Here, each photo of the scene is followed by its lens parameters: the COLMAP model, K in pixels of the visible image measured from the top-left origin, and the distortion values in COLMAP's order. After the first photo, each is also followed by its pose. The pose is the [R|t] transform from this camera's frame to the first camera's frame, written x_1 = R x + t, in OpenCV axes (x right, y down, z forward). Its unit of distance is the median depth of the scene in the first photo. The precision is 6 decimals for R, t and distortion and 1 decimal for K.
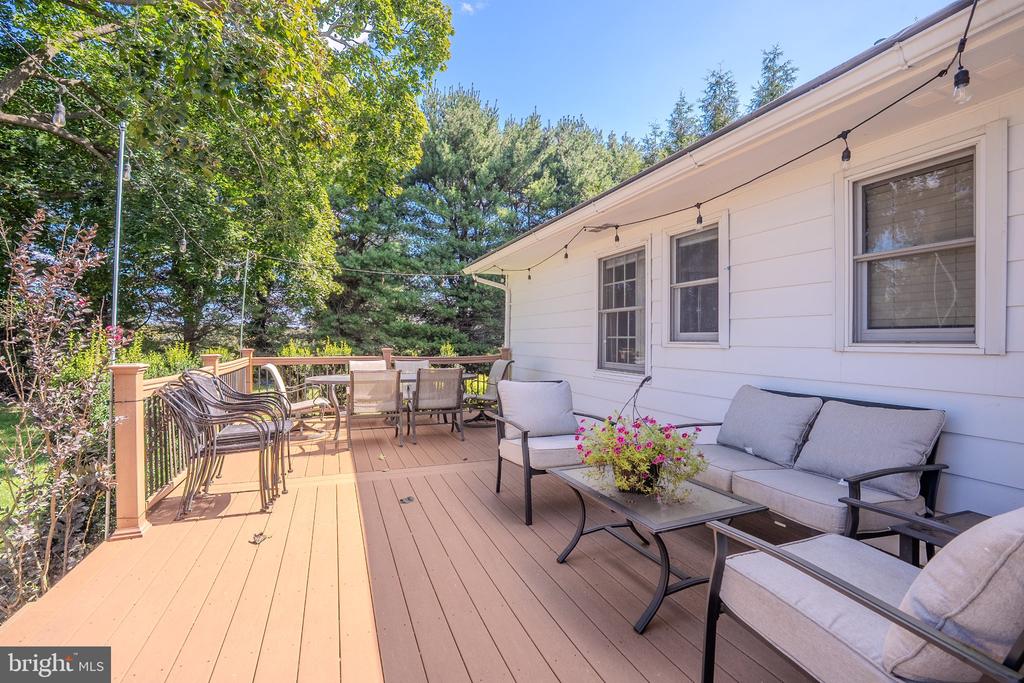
lens RADIAL K [[478.0, 0, 509.7], [0, 478.0, 339.2], [0, 0, 1]] dist [-0.037093, 0.005640]
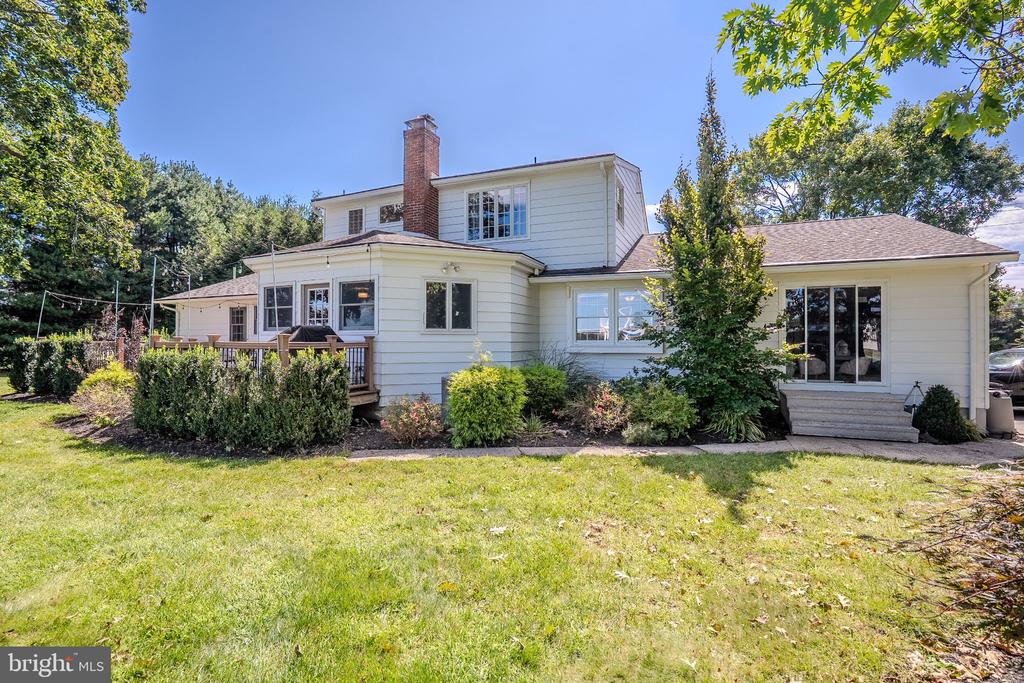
lens RADIAL K [[478.0, 0, 508.9], [0, 478.0, 337.0], [0, 0, 1]] dist [-0.037093, 0.005640]
pose [[0.702630, 0.011933, 0.711455, -0.161178], [-0.002933, 0.999899, -0.013874, 0.012769], [-0.711549, 0.007662, 0.702595, -0.544609]]
